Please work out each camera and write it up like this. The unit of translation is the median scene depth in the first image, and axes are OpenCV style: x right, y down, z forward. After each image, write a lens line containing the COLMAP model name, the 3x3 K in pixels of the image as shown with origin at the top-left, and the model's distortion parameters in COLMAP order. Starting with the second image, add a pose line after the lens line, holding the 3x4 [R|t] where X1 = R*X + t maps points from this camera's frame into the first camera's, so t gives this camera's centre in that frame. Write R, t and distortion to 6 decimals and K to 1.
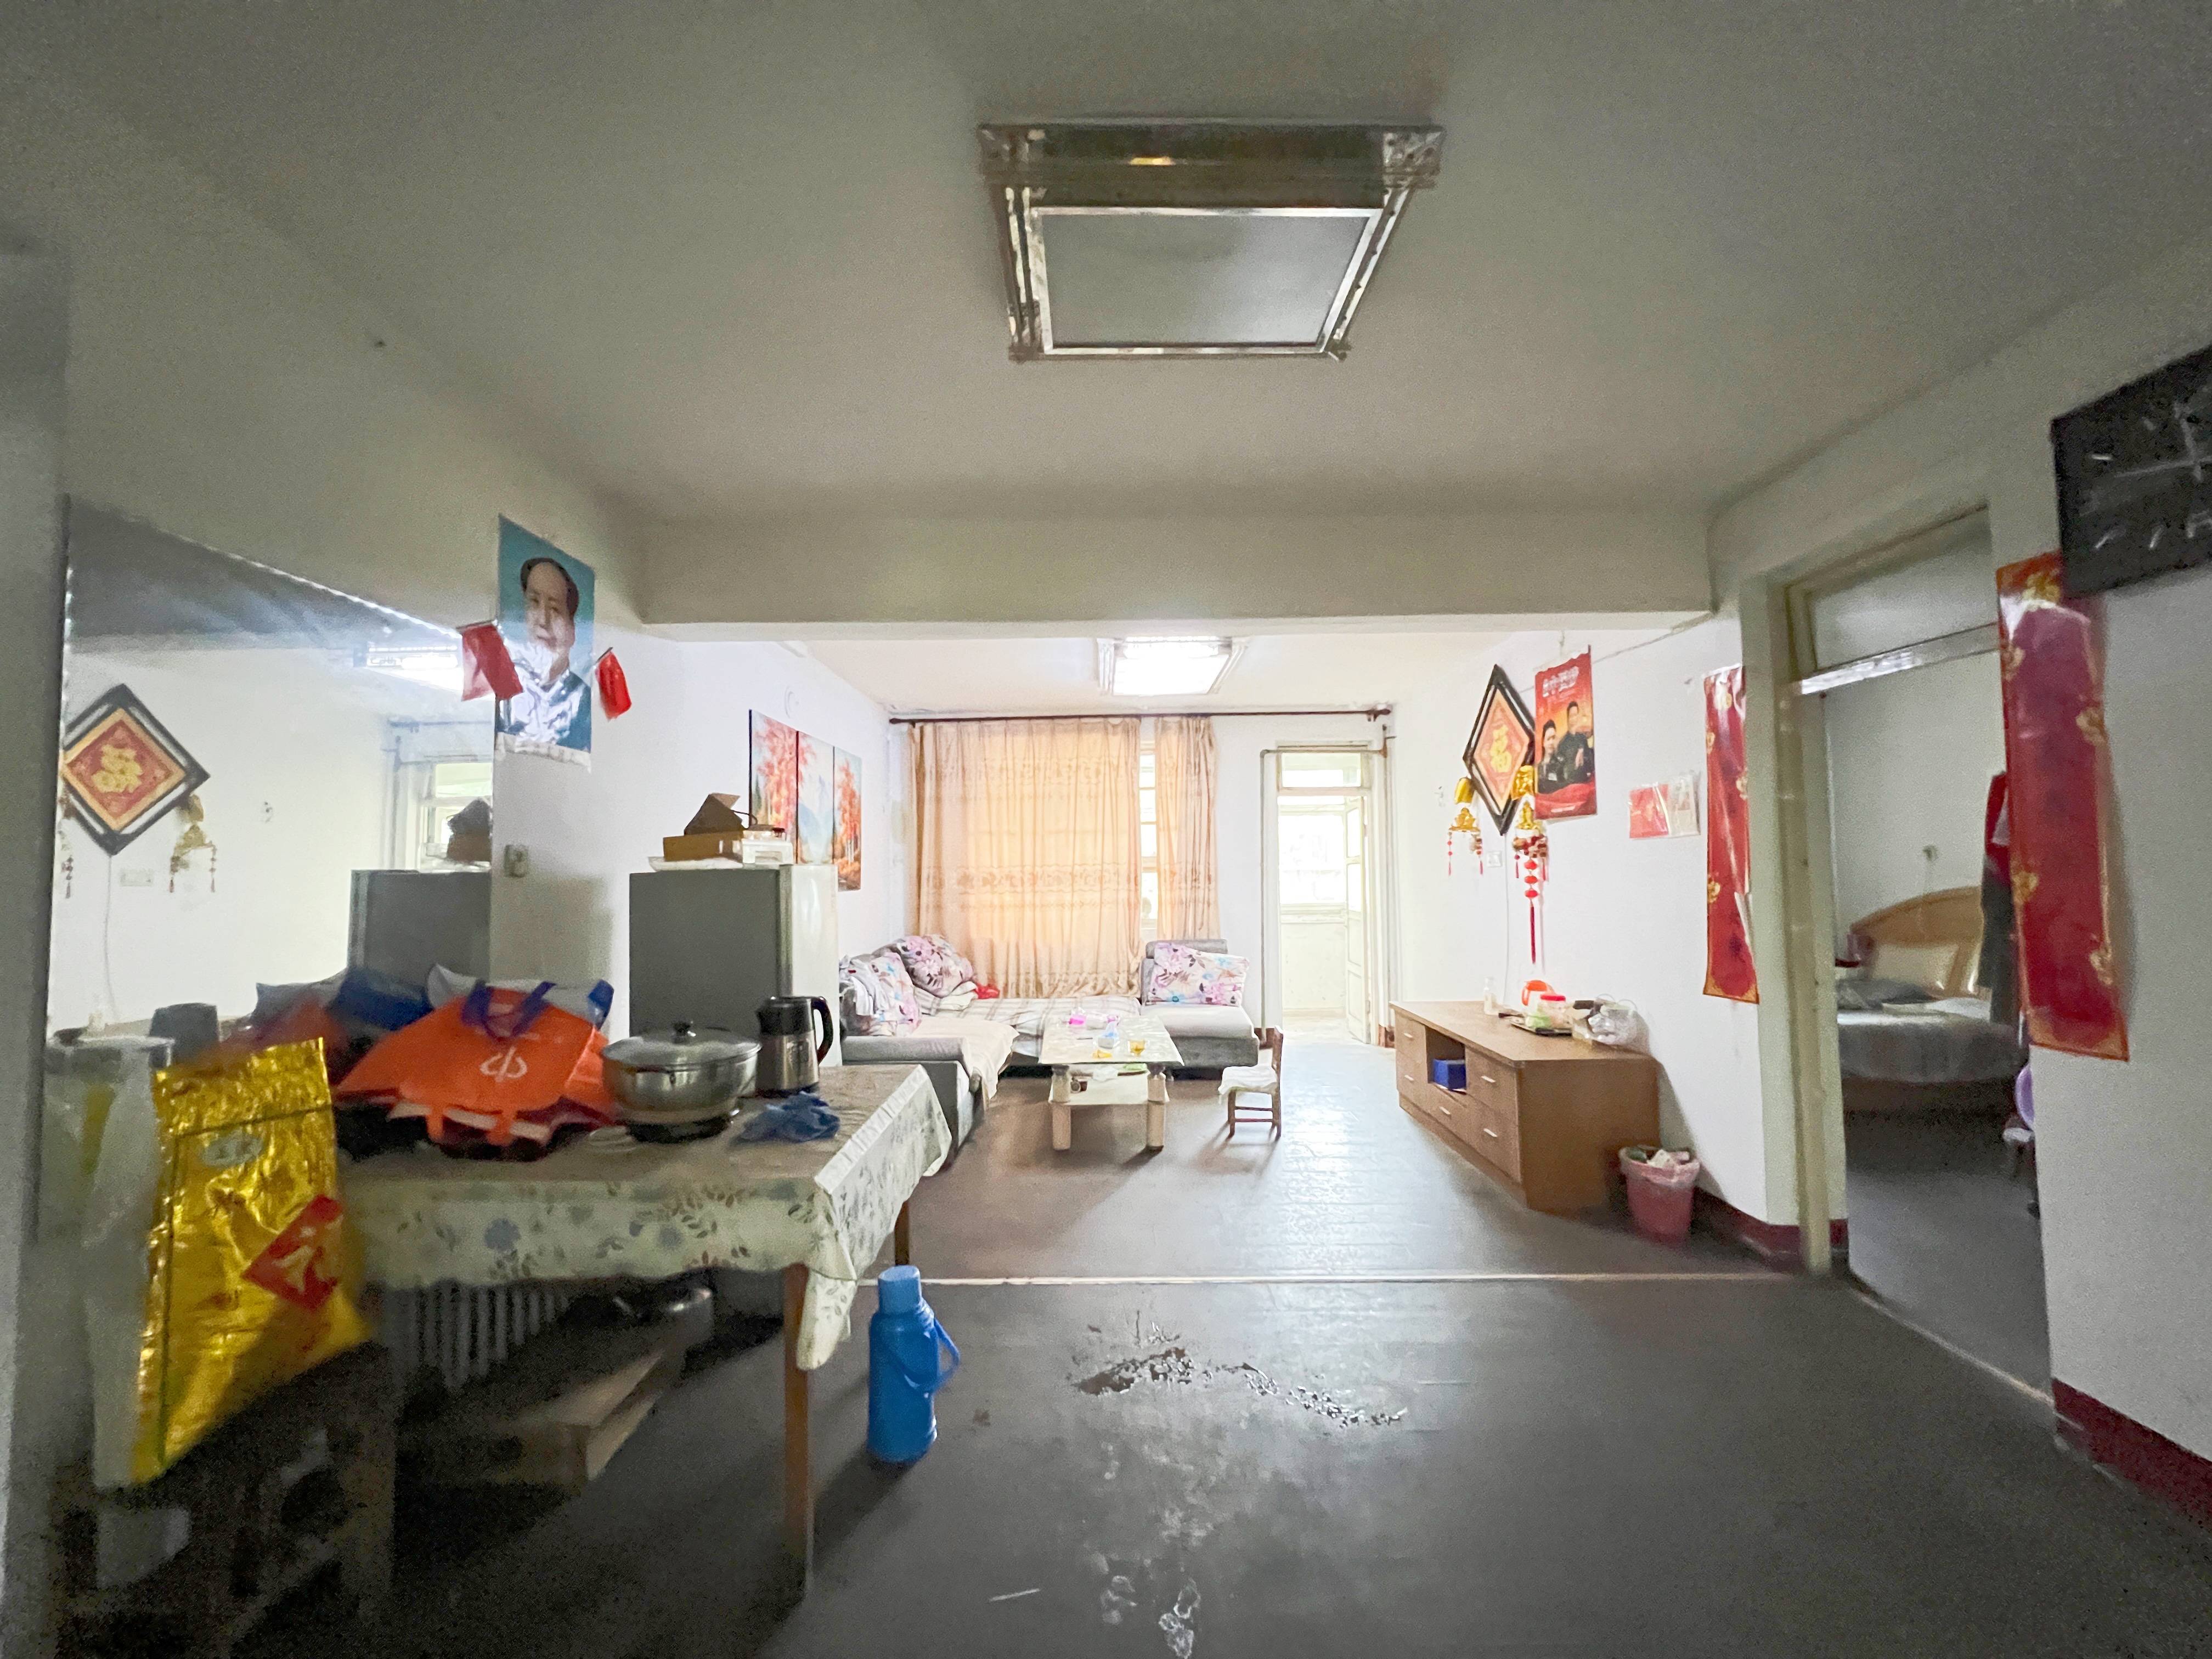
lens RADIAL K [[891.4, 0, 1107.0], [0, 891.4, 832.9], [0, 0, 1]] dist [0.002452, 0.000211]
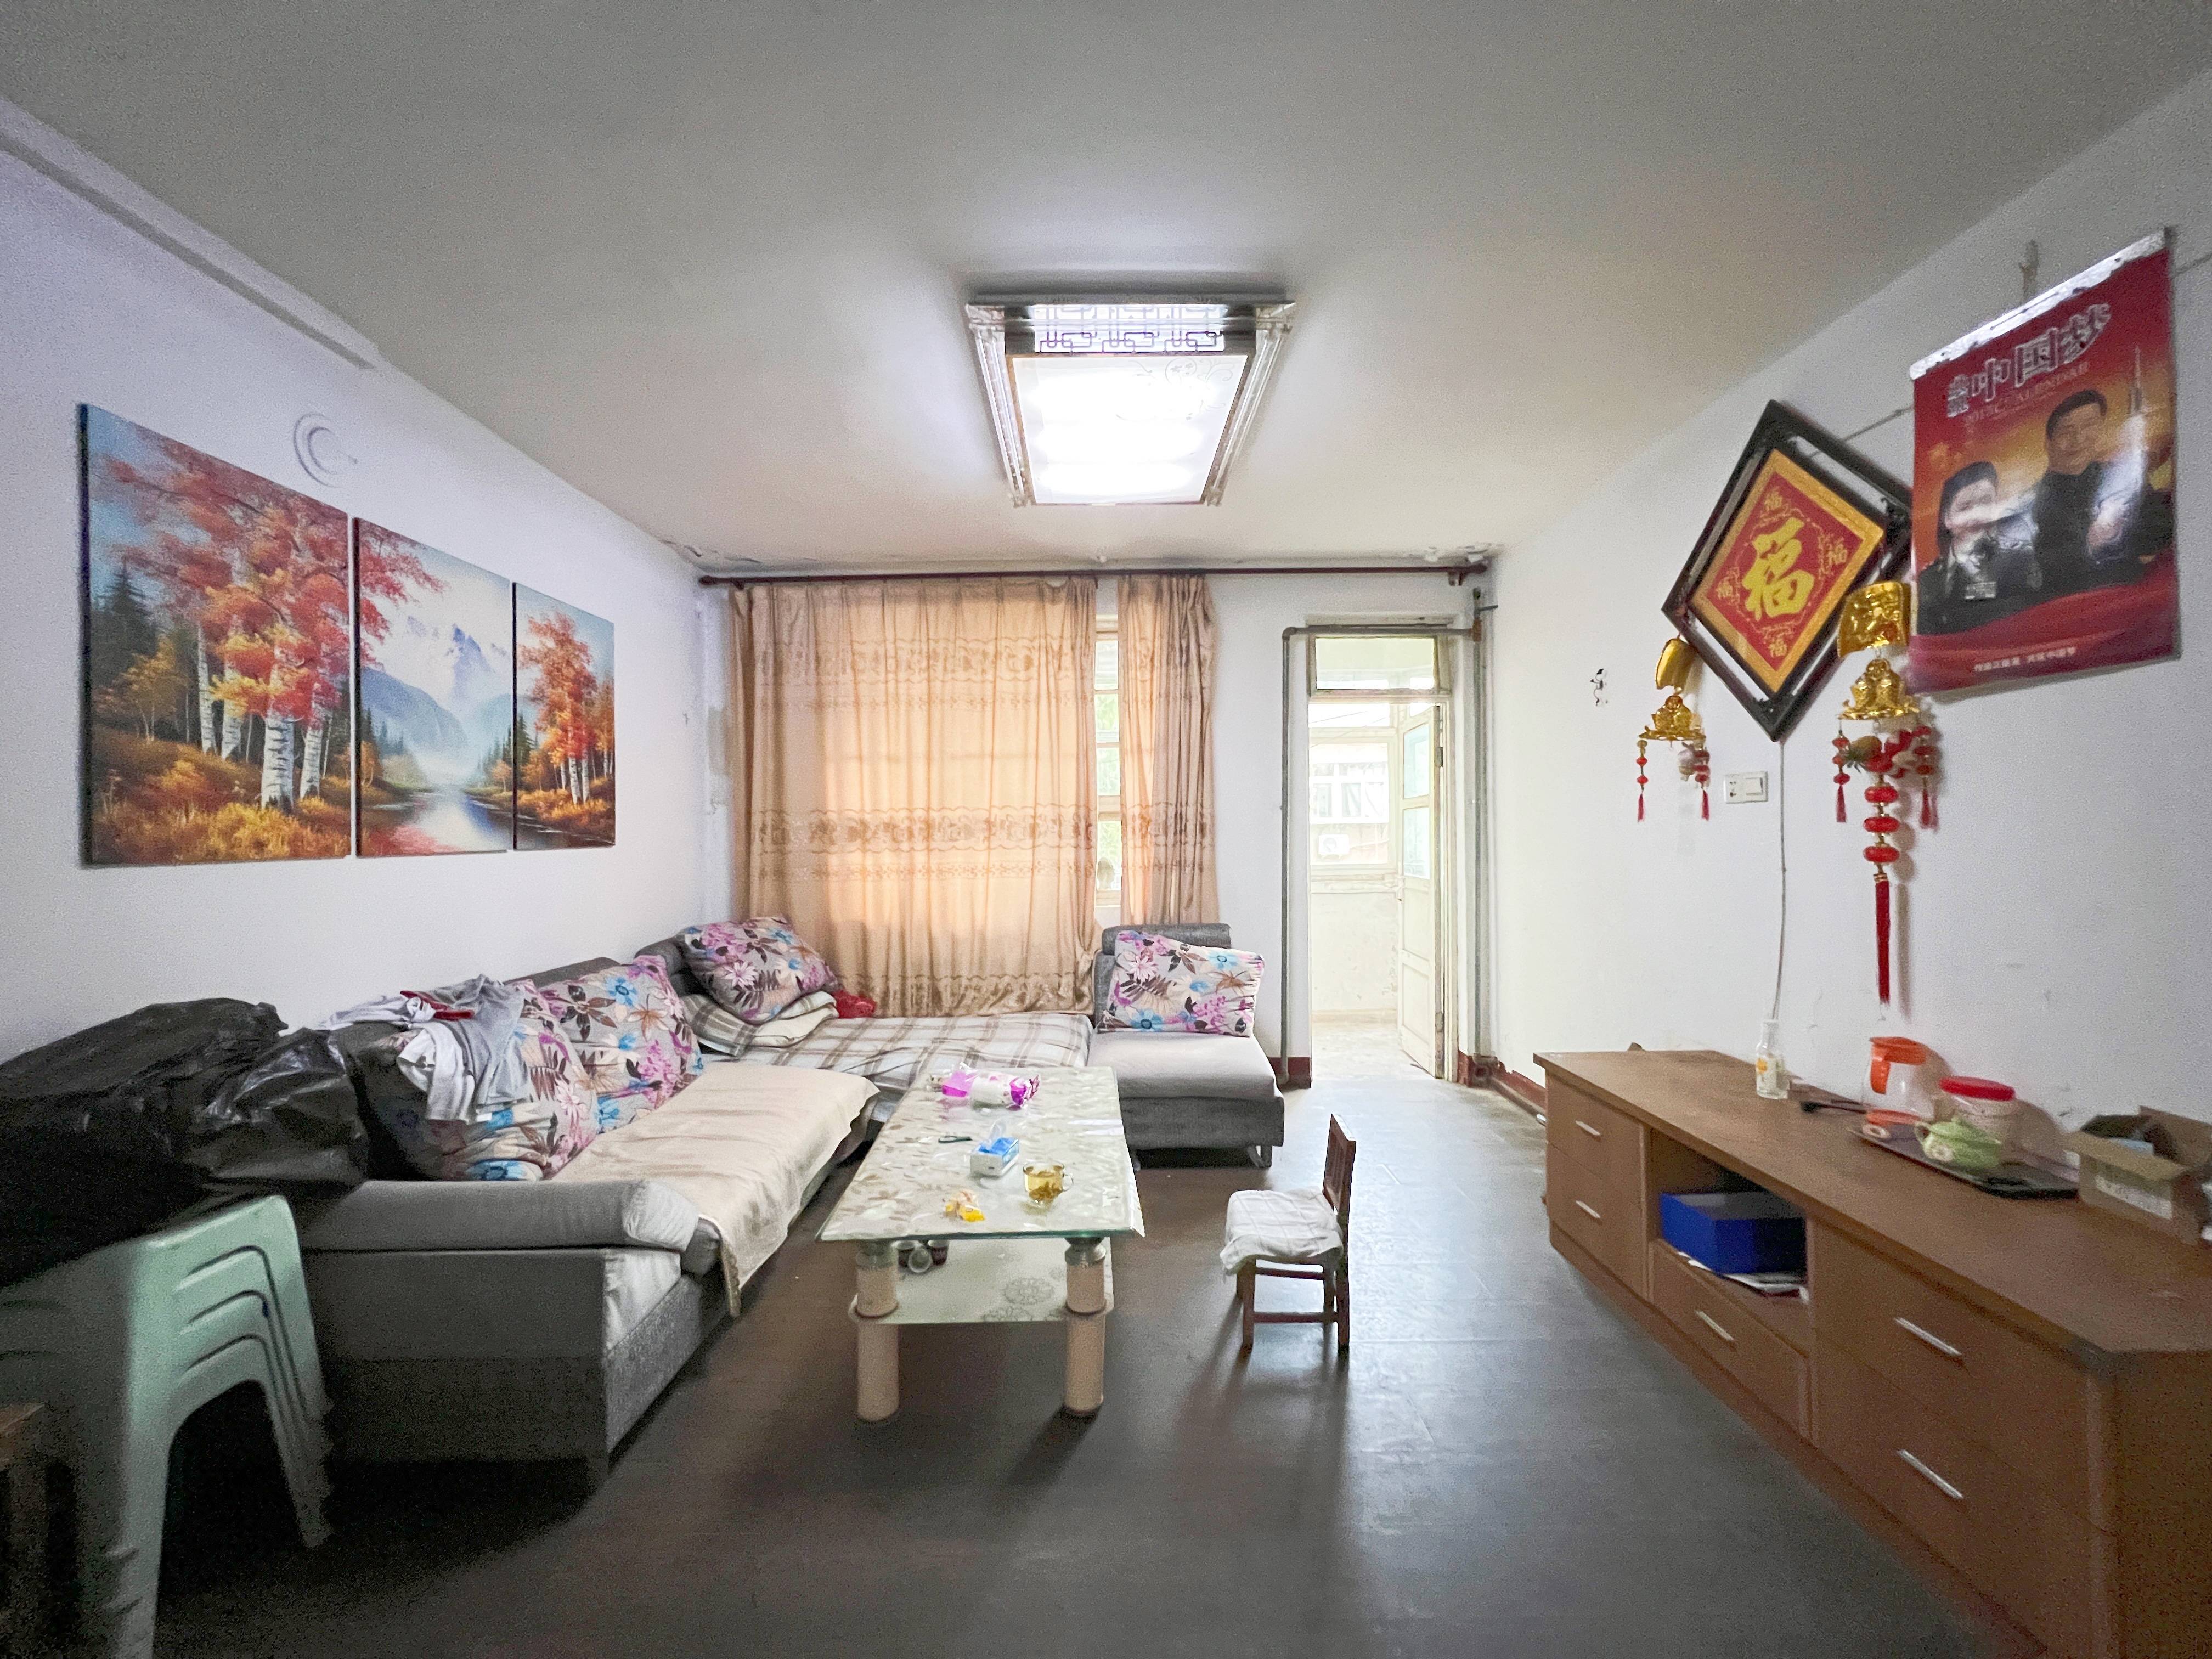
lens RADIAL K [[891.4, 0, 1105.7], [0, 891.4, 820.3], [0, 0, 1]] dist [0.002452, 0.000211]
pose [[0.999975, 0.000980, 0.007031, 0.040954], [-0.001217, 0.999427, 0.033820, 0.023281], [-0.006993, -0.033827, 0.999403, 0.360912]]
